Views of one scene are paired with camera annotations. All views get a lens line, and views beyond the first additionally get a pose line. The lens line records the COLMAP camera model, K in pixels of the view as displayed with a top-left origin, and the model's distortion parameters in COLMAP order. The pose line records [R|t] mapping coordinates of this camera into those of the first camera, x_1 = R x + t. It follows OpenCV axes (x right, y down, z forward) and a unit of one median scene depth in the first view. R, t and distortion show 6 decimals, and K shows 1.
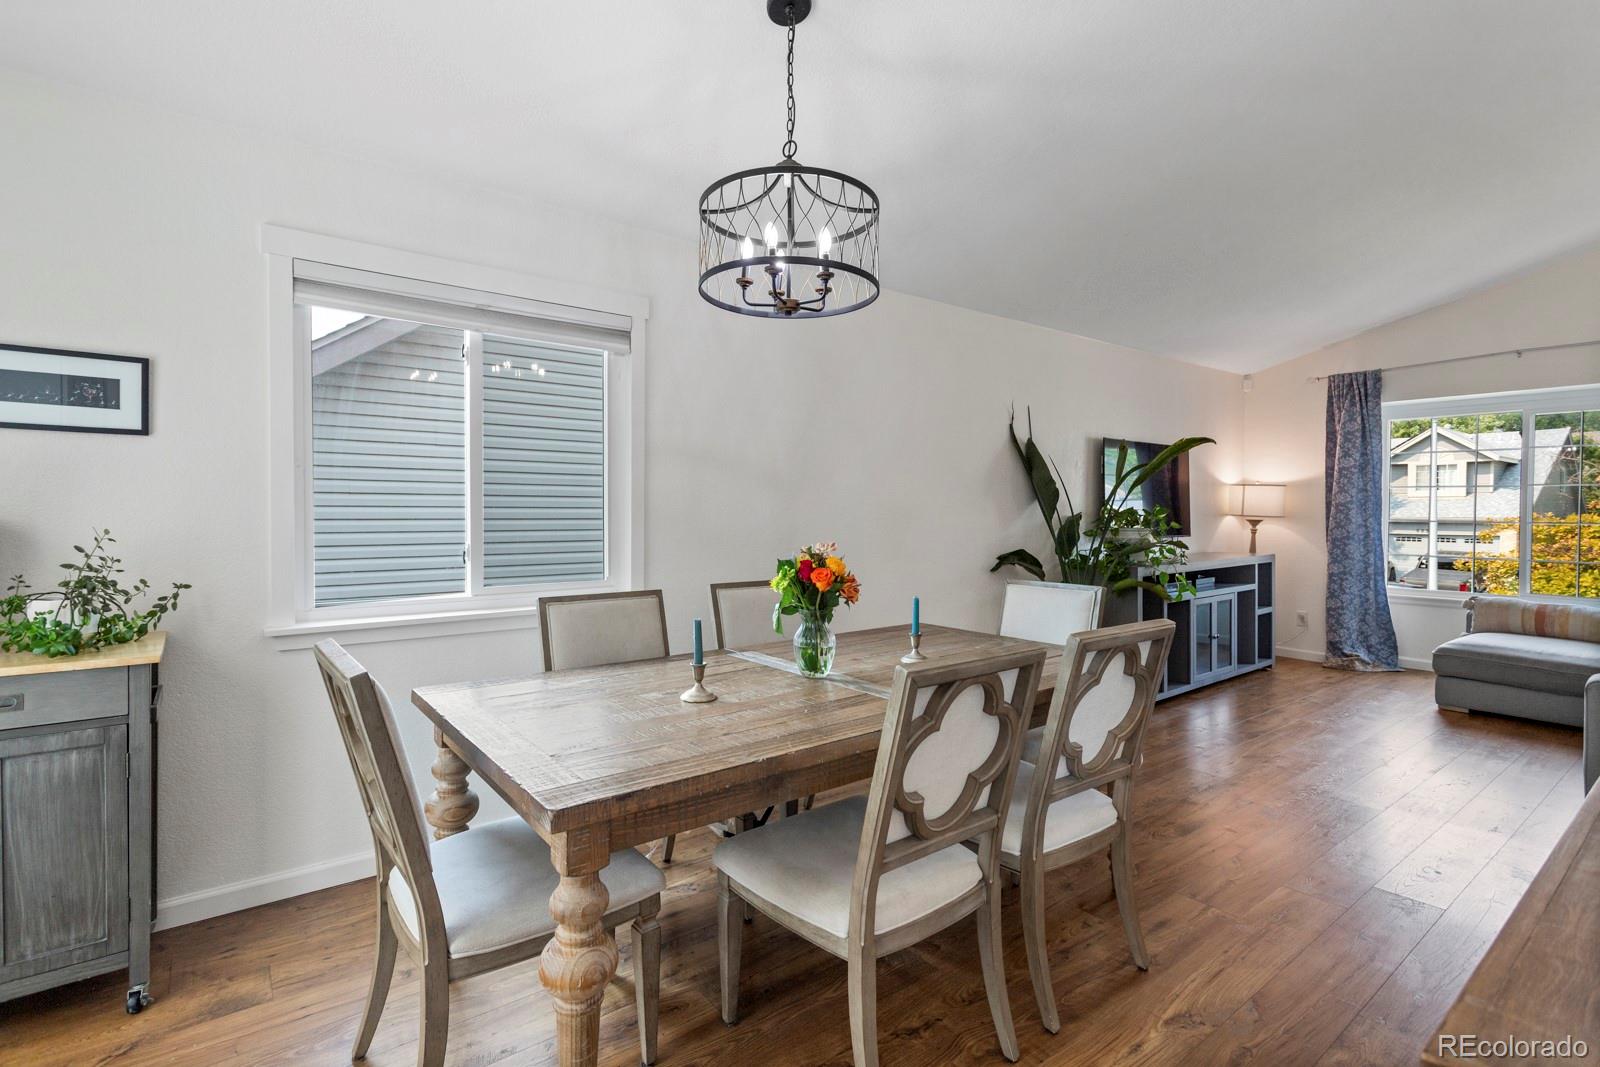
lens RADIAL K [[763.6, 0, 800.5], [0, 763.6, 509.4], [0, 0, 1]] dist [0.001383, 0.001999]
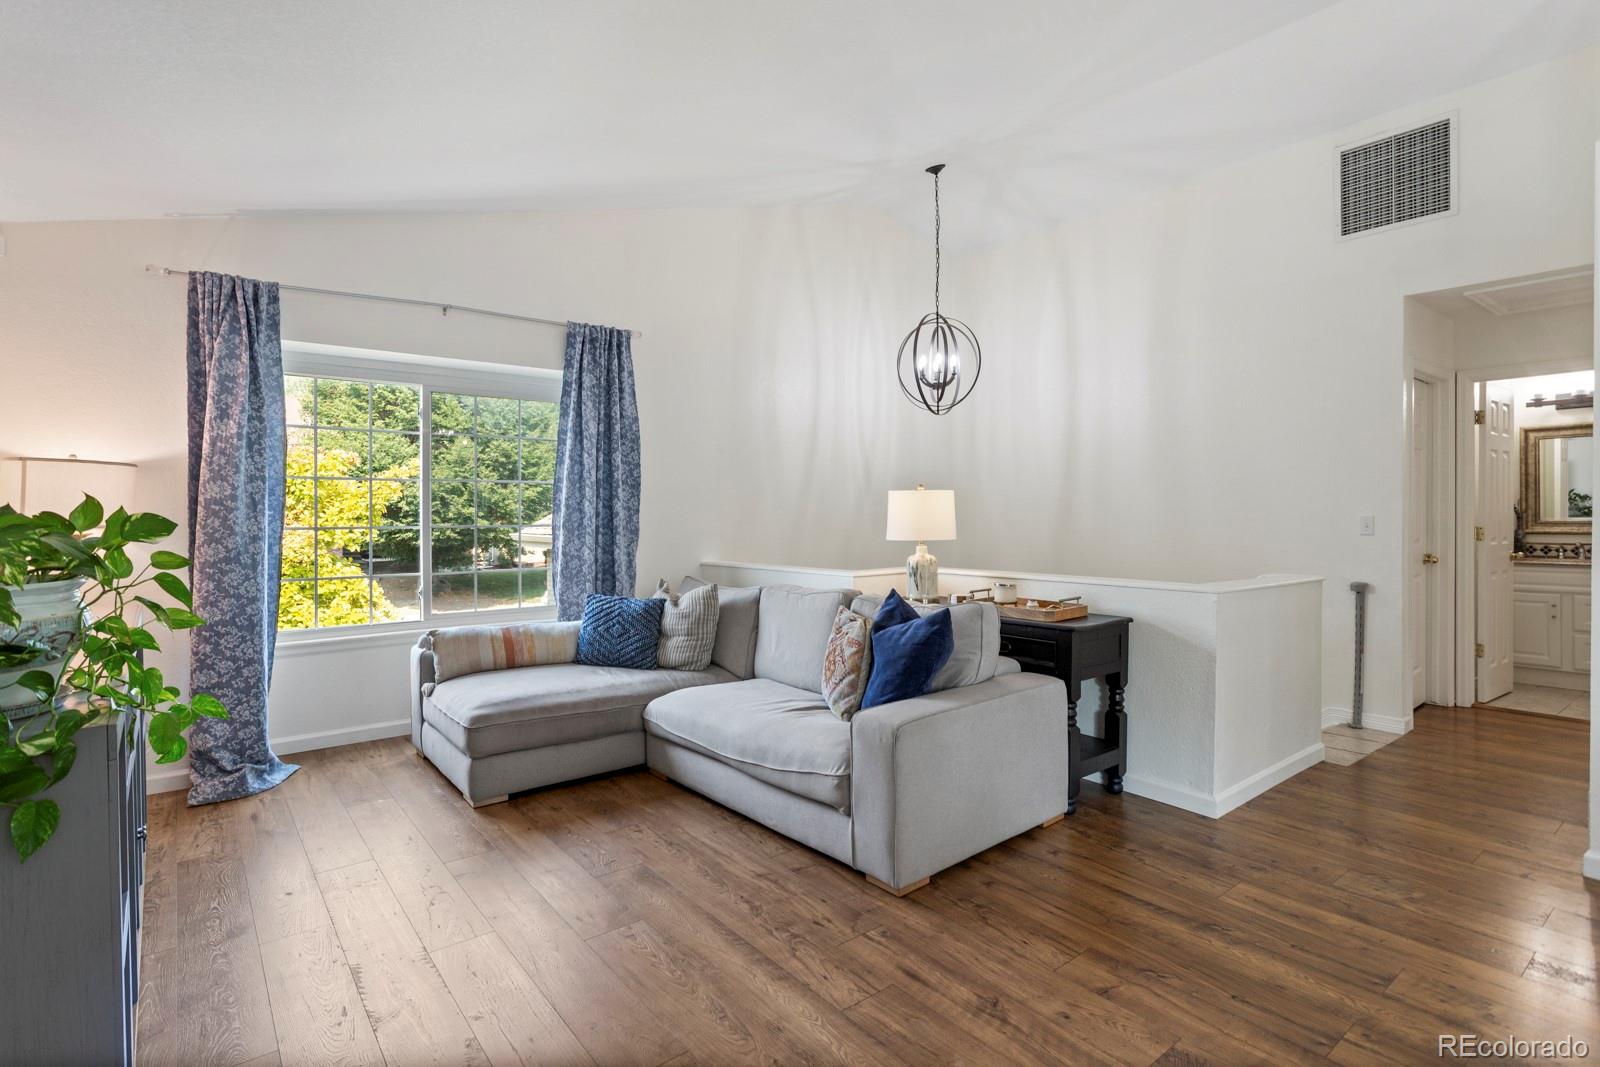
lens RADIAL K [[785.3, 0, 784.1], [0, 785.3, 513.0], [0, 0, 1]] dist [0.001015, 0.000339]
pose [[0.001691, -0.001355, 0.999998, 0.155938], [0.005037, 0.999986, 0.001347, 0.004582], [-0.999986, 0.005035, 0.001698, 0.736758]]
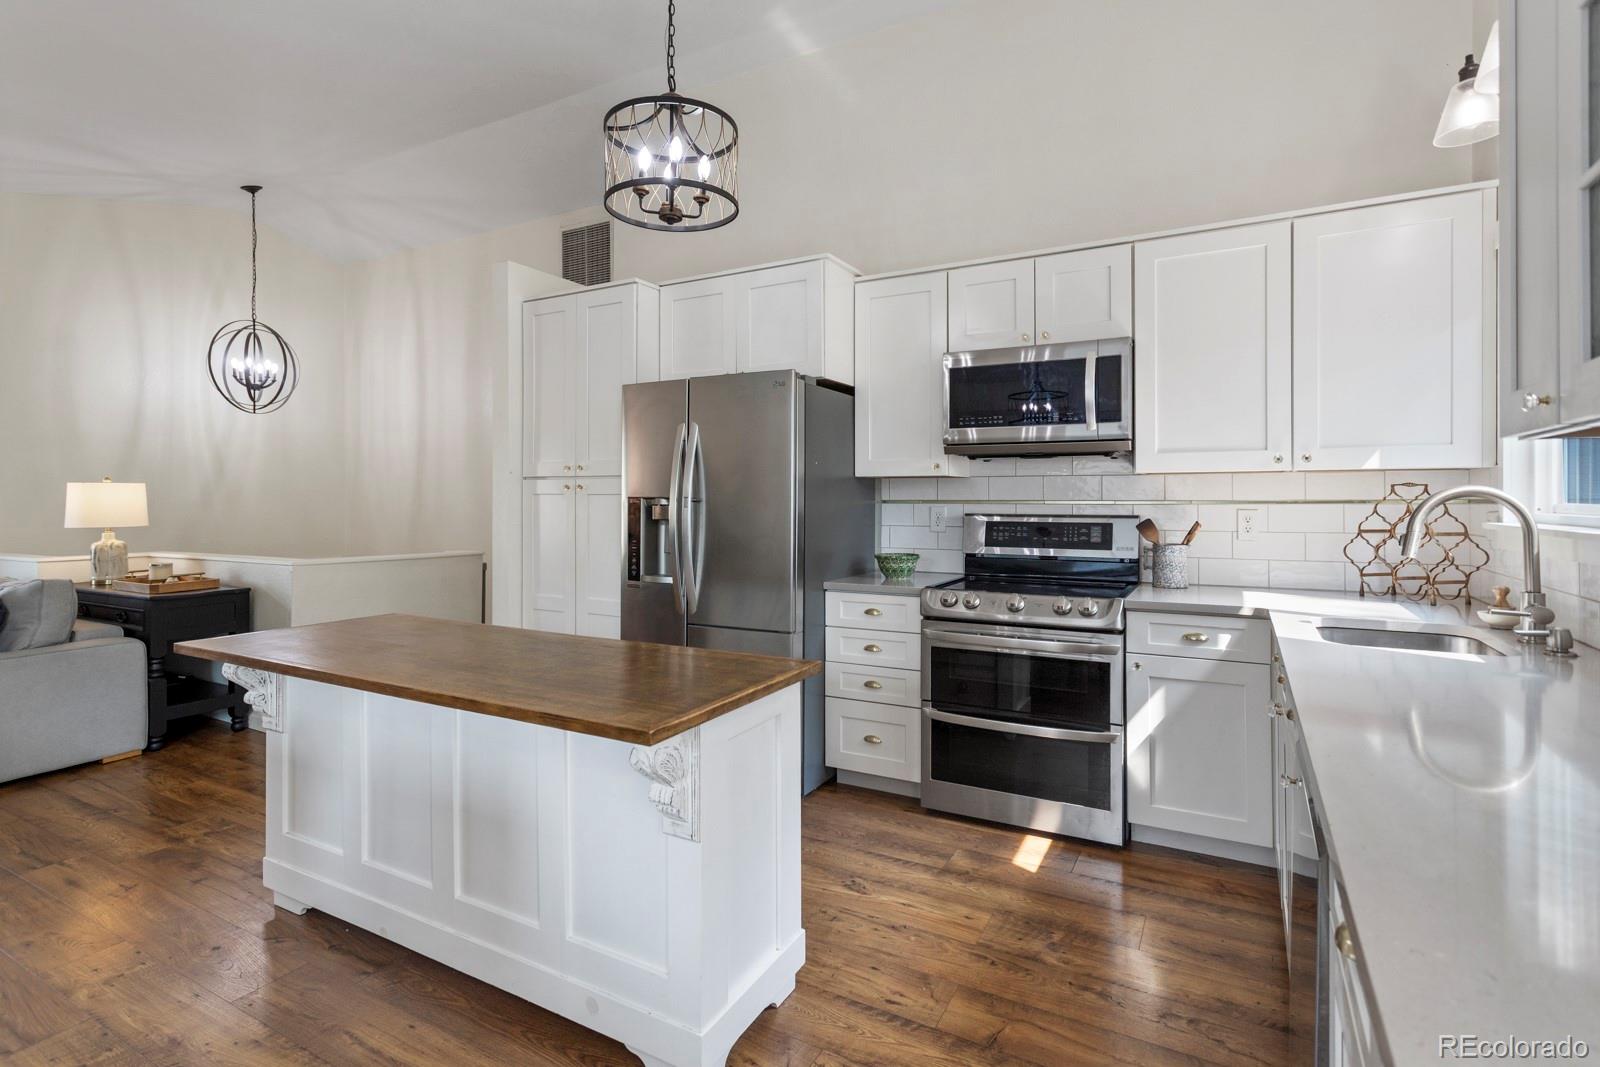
lens RADIAL K [[779.2, 0, 808.7], [0, 779.2, 493.7], [0, 0, 1]] dist [0.001307, 0.001632]
pose [[-0.397536, 0.005116, 0.917572, -0.193582], [-0.000549, 0.999983, -0.005814, 0.000263], [-0.917586, -0.002815, -0.397526, 0.194334]]
